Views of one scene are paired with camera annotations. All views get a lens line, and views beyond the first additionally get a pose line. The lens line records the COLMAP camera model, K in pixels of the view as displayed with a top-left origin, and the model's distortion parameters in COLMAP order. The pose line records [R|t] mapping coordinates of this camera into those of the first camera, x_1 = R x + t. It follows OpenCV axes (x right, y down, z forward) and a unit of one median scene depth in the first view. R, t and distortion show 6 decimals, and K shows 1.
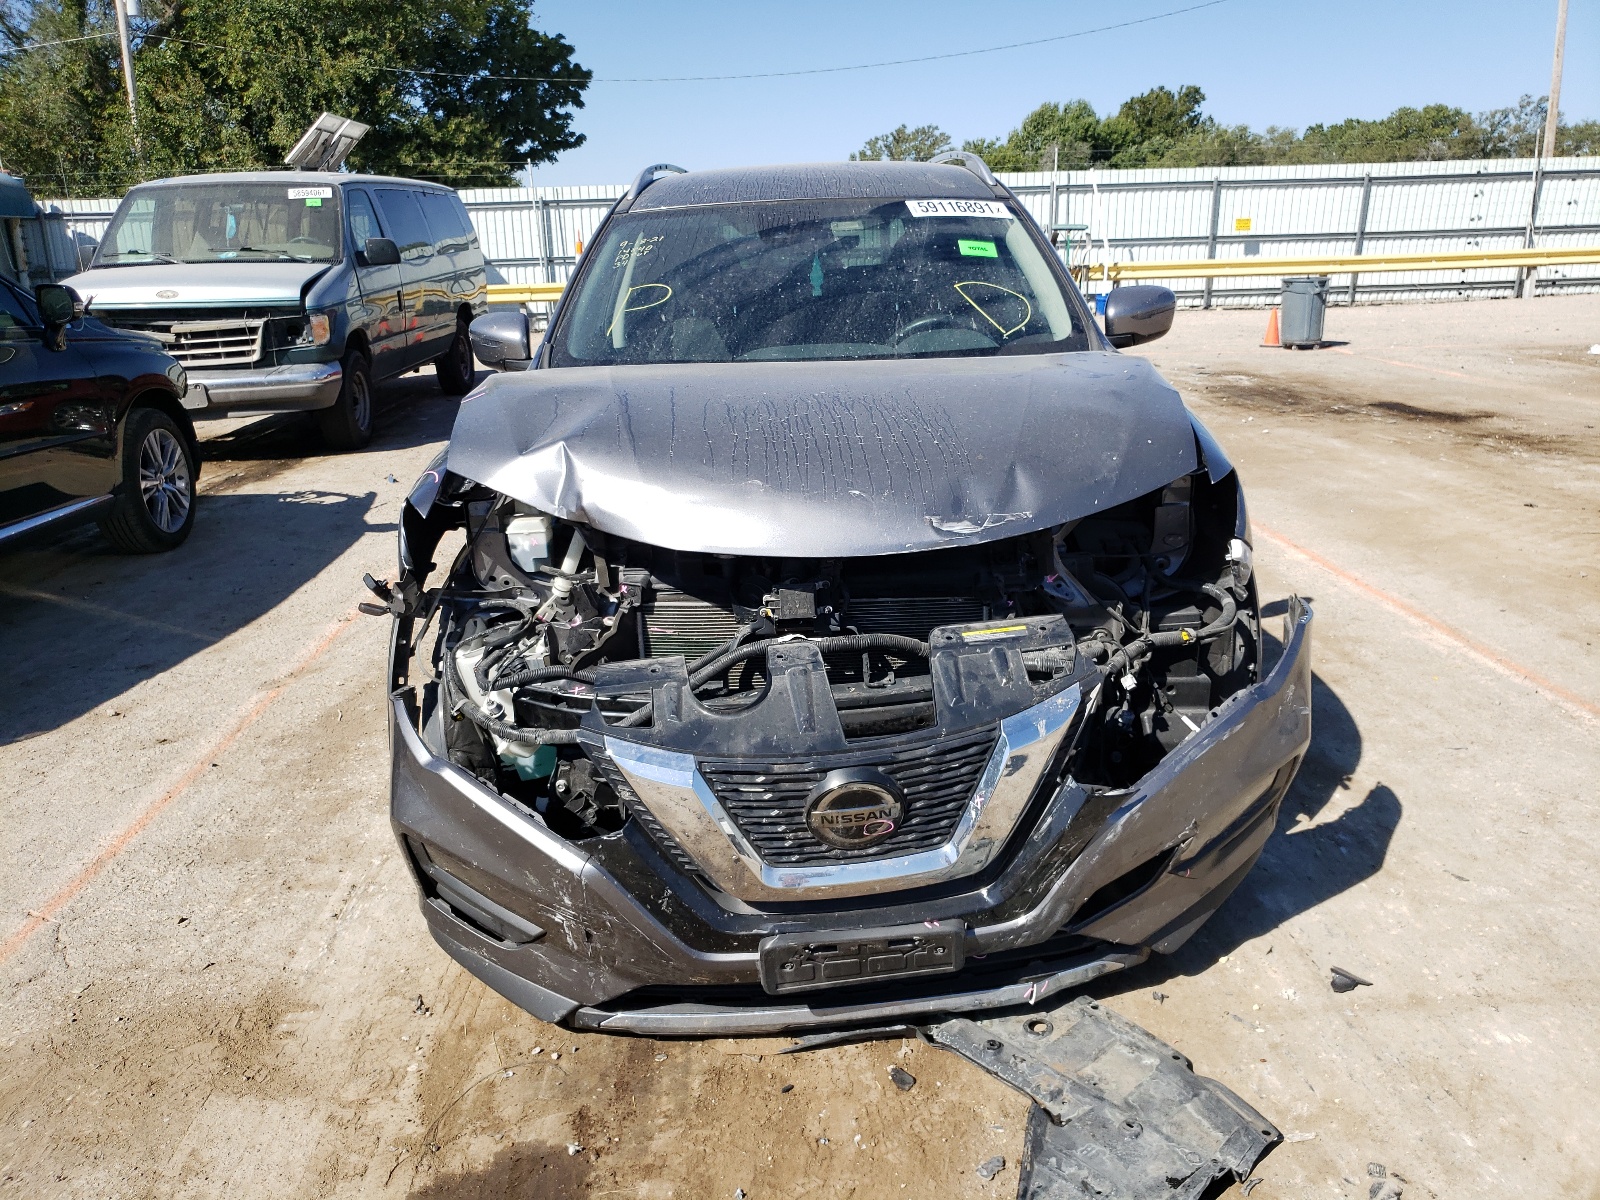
lens RADIAL K [[1221.6, 0, 800.1], [0, 1221.6, 599.1], [0, 0, 1]] dist [0.021796, 0.003985]
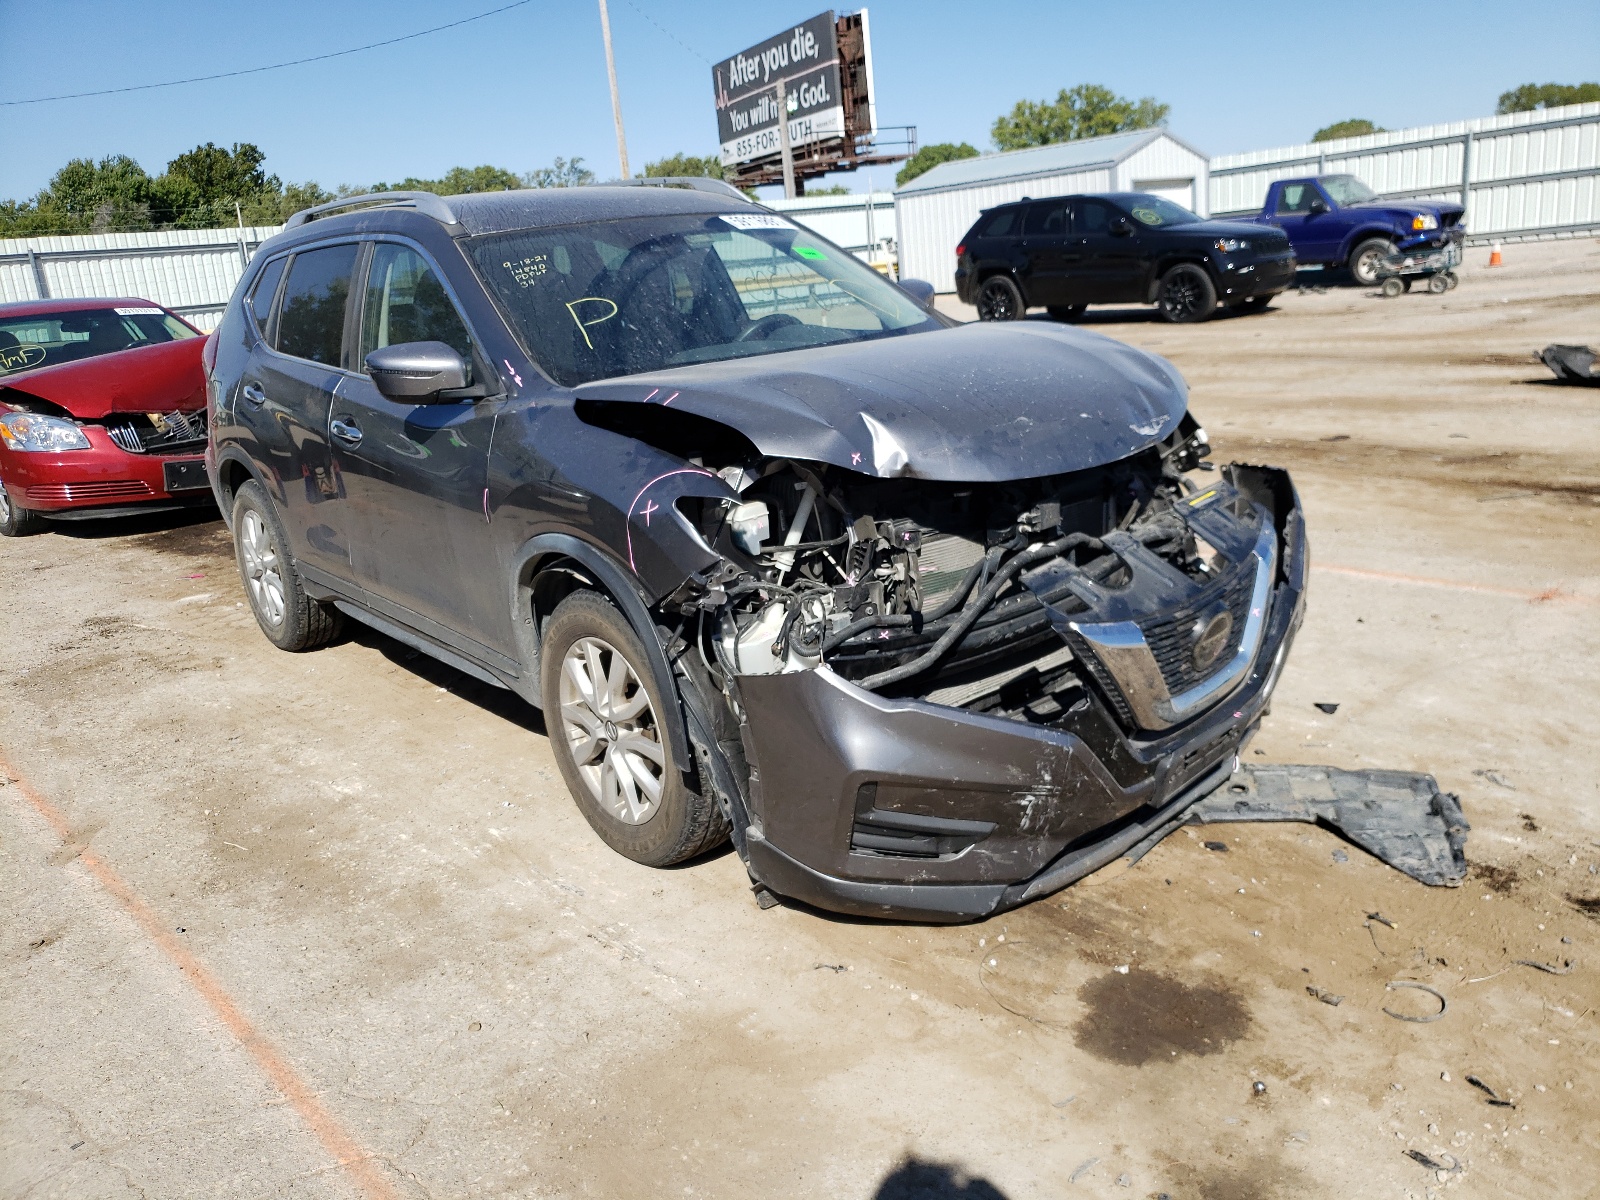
lens RADIAL K [[1221.6, 0, 798.0], [0, 1221.6, 603.2], [0, 0, 1]] dist [0.021796, 0.003985]
pose [[0.789156, -0.210720, 0.576913, -0.796179], [0.232838, 0.971832, 0.036468, -0.011782], [-0.568347, 0.105549, 0.815991, 0.127637]]
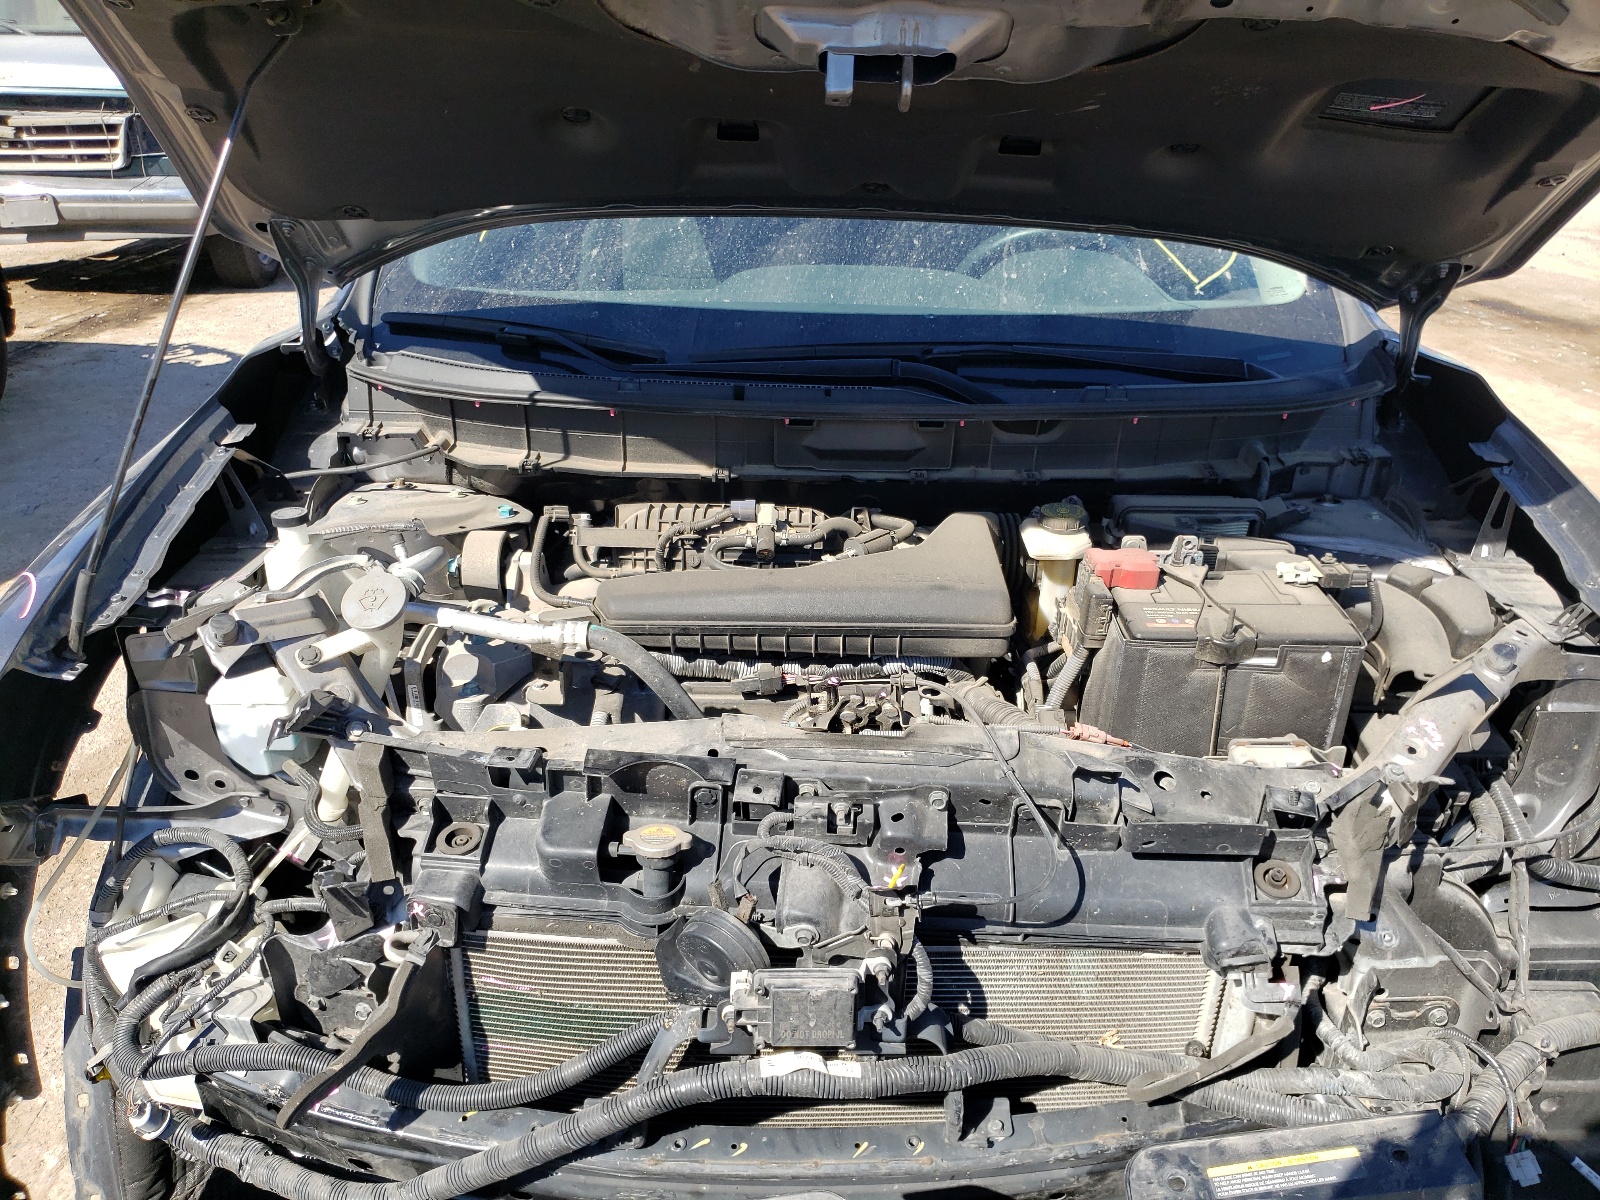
lens RADIAL K [[1221.6, 0, 809.6], [0, 1221.6, 617.4], [0, 0, 1]] dist [0.021796, 0.003985]
pose [[0.998471, 0.042506, 0.035332, -0.018217], [-0.047389, 0.987342, 0.151363, -0.169334], [-0.028451, -0.152806, 0.987847, 0.502912]]
